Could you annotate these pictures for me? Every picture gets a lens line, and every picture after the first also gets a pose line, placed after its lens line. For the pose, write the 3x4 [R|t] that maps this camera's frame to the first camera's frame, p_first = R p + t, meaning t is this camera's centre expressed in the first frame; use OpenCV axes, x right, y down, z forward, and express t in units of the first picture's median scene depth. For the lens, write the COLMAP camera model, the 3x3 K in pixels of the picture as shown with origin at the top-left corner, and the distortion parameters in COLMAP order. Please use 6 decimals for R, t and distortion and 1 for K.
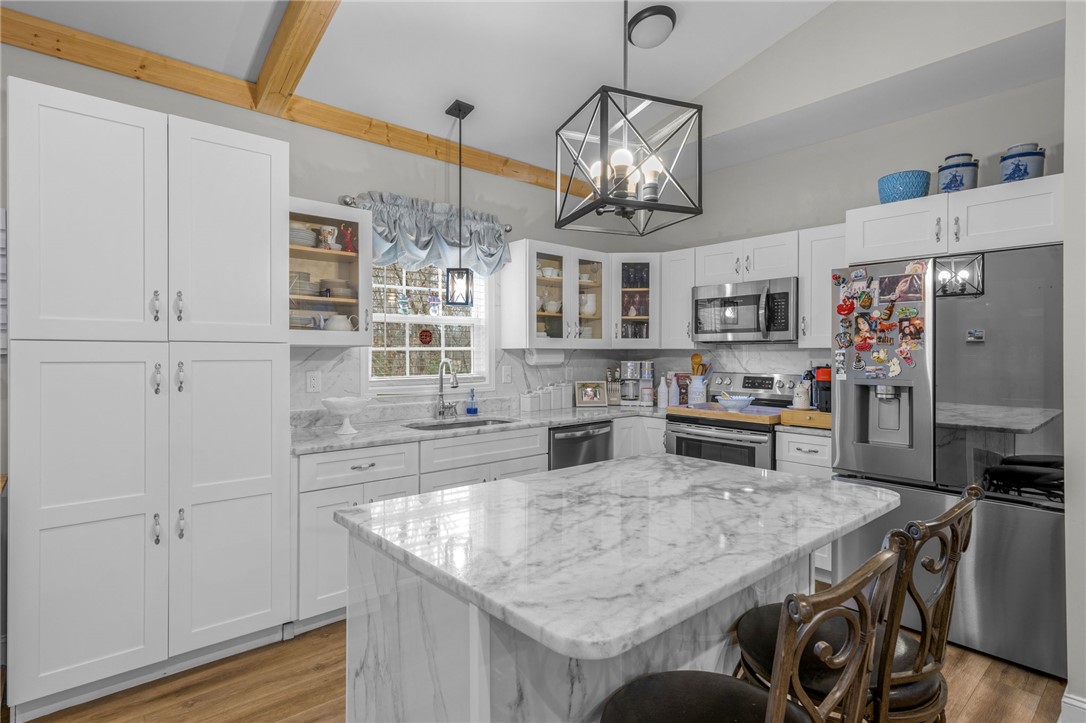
lens RADIAL K [[565.9, 0, 543.0], [0, 565.9, 361.5], [0, 0, 1]] dist [0.002081, 0.000400]
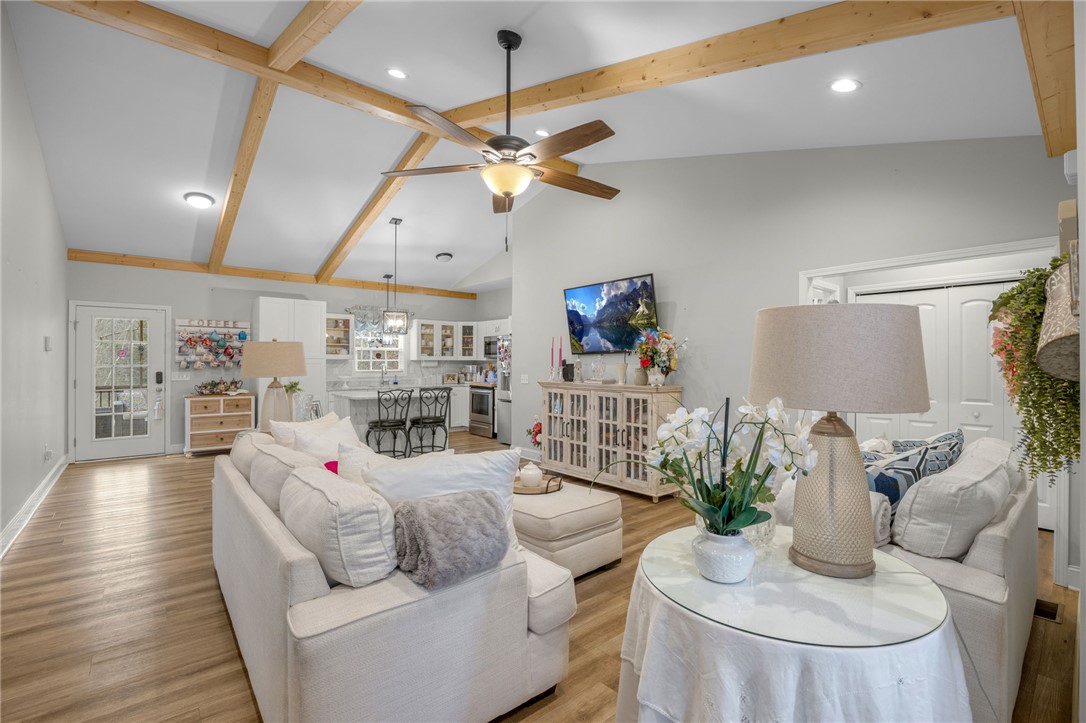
lens RADIAL K [[474.0, 0, 543.0], [0, 474.0, 361.5], [0, 0, 1]] dist [-0.000227, 0.000023]
pose [[0.999859, 0.005310, -0.015959, 0.575645], [-0.005581, 0.999840, -0.016970, 0.017540], [0.015867, 0.017057, 0.999729, -1.170943]]
